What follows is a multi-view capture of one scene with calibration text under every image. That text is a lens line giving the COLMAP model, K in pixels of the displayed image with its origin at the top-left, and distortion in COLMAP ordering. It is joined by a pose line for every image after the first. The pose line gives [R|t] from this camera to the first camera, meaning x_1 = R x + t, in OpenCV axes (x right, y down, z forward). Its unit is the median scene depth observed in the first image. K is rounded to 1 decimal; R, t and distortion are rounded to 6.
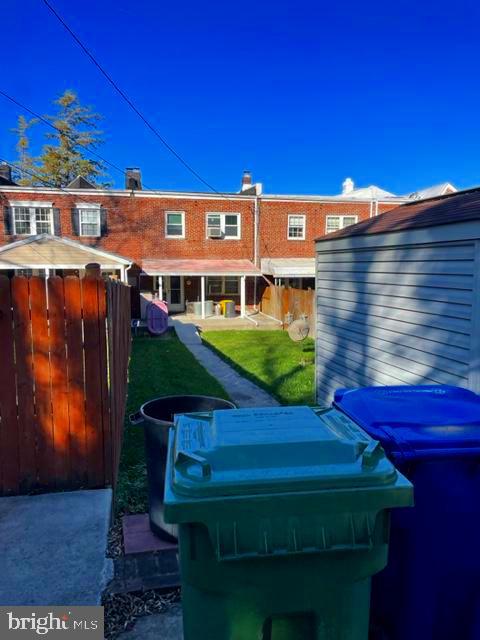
lens RADIAL K [[495.2, 0, 242.7], [0, 495.2, 318.8], [0, 0, 1]] dist [0.105420, -0.136435]
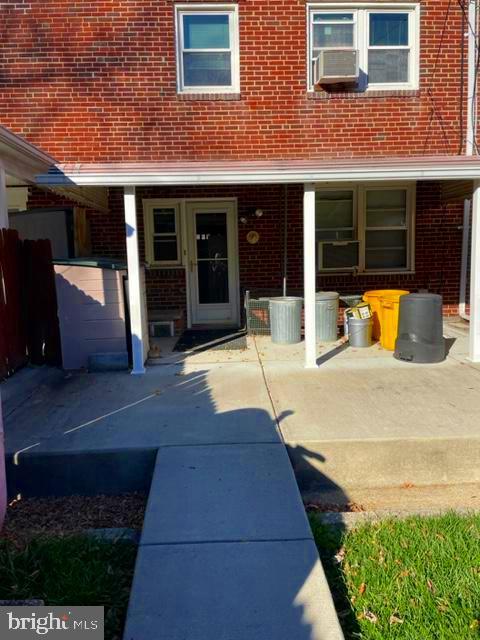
lens RADIAL K [[495.2, 0, 242.7], [0, 495.2, 318.8], [0, 0, 1]] dist [0.105420, -0.136435]
pose [[0.990155, -0.007632, -0.139767, -0.072445], [0.010064, 0.999810, 0.016704, -0.026074], [0.139613, -0.017946, 0.990044, 0.695726]]
